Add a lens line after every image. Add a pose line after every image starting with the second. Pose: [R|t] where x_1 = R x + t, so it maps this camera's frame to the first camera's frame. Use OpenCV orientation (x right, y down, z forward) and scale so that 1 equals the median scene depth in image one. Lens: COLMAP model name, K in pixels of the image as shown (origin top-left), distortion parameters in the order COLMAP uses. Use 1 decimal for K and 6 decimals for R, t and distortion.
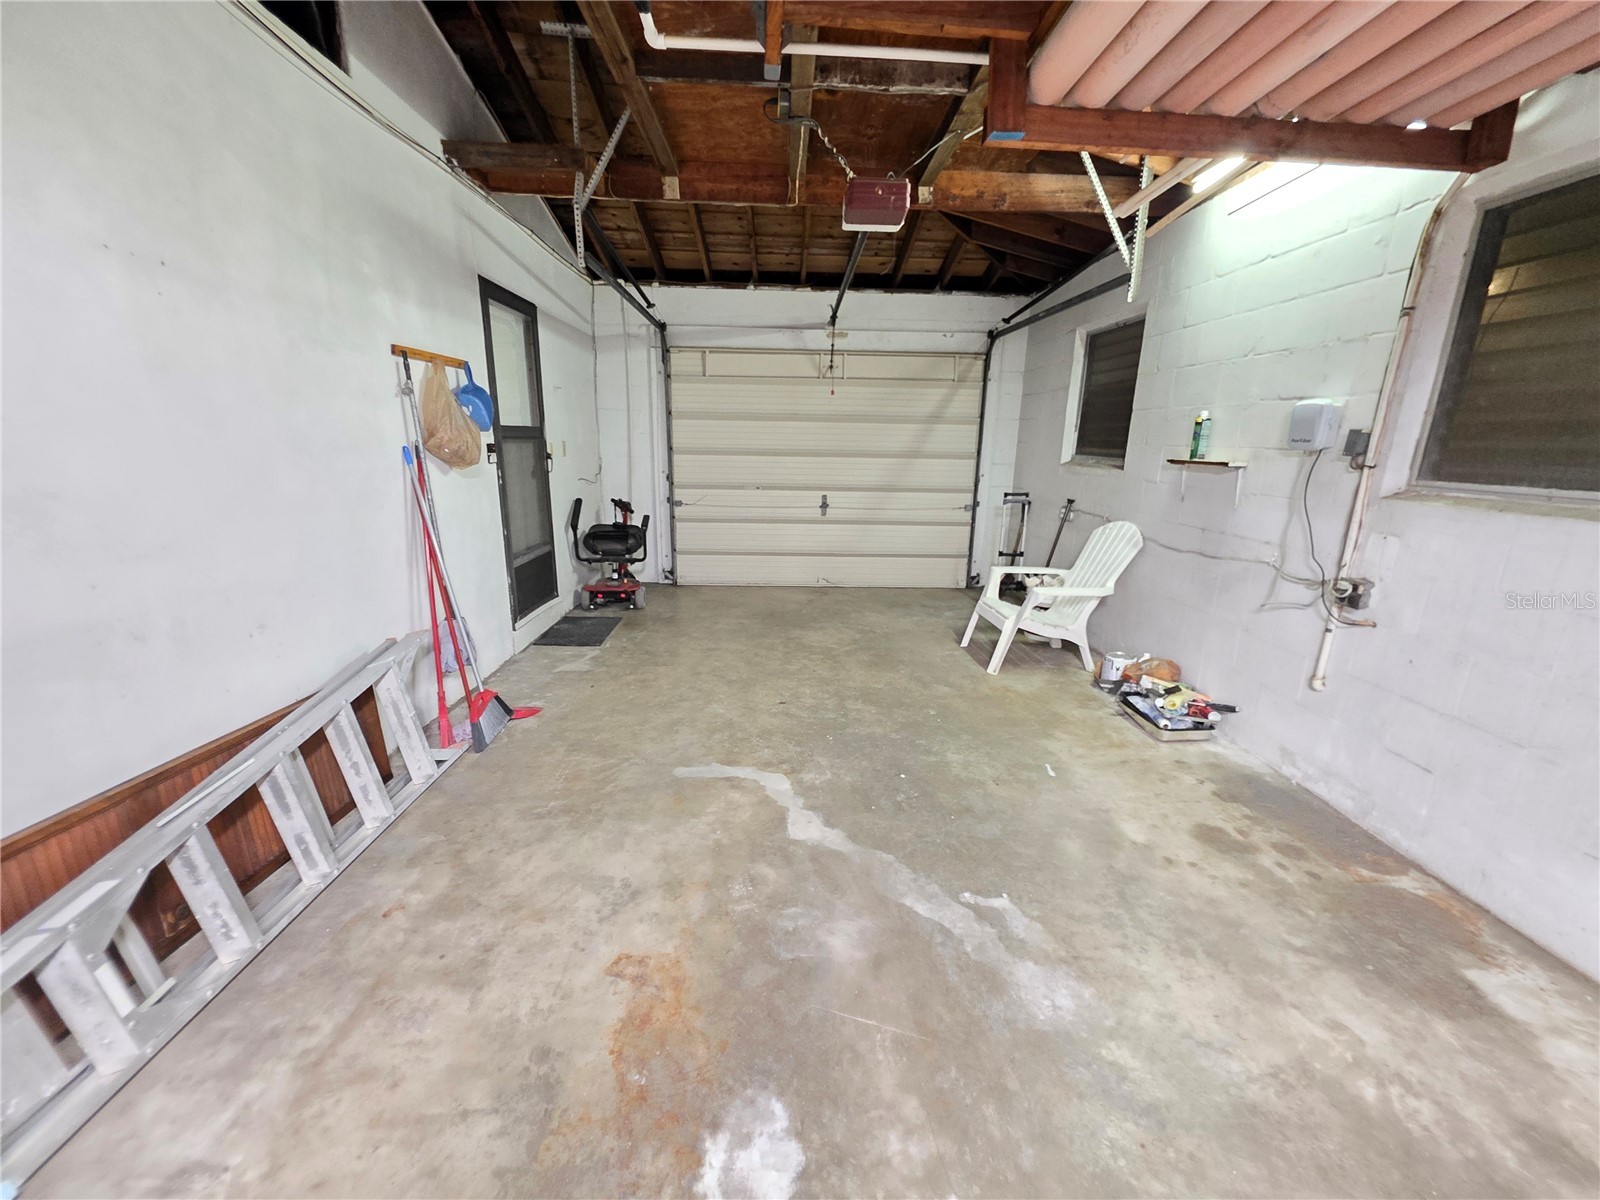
lens RADIAL K [[644.8, 0, 802.6], [0, 644.8, 601.7], [0, 0, 1]] dist [-0.002396, 0.000930]
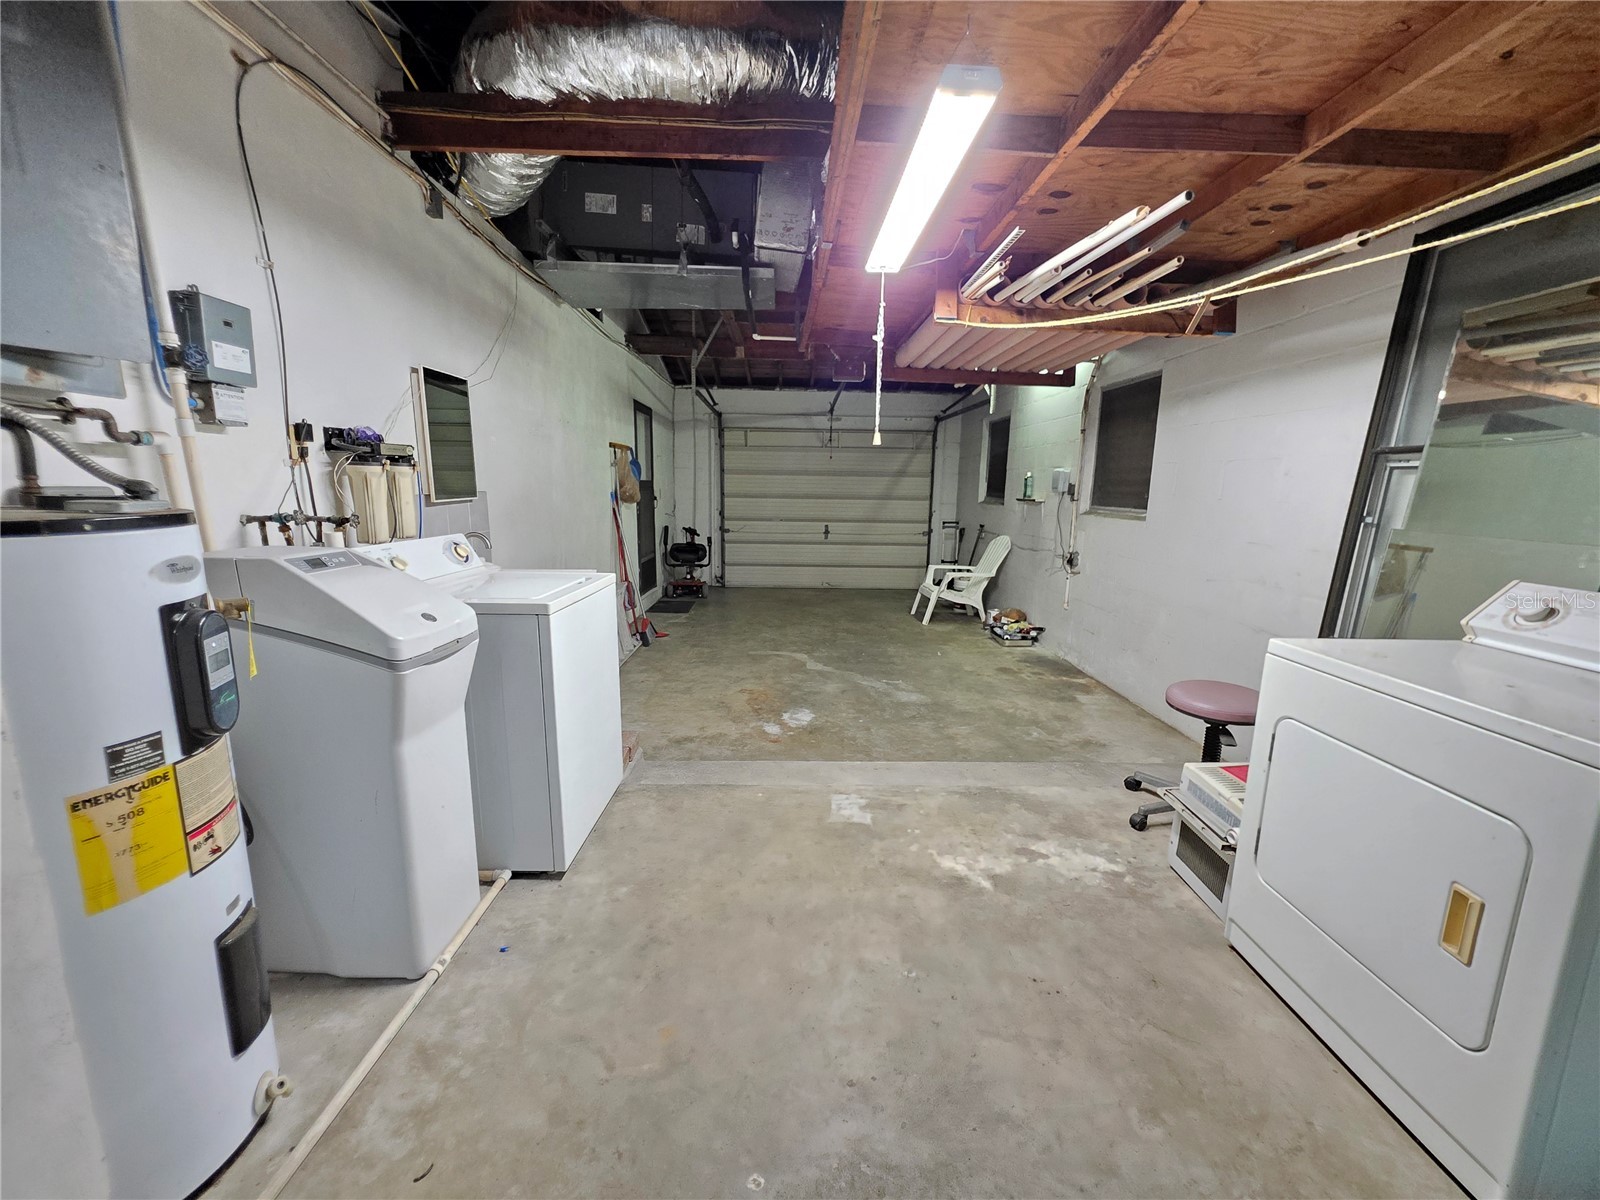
lens RADIAL K [[644.8, 0, 800.2], [0, 644.8, 601.7], [0, 0, 1]] dist [-0.002396, 0.000930]
pose [[0.999899, 0.000035, -0.014214, -0.006224], [-0.001024, 0.997576, -0.069577, 0.128831], [0.014177, 0.069584, 0.997475, -0.523313]]
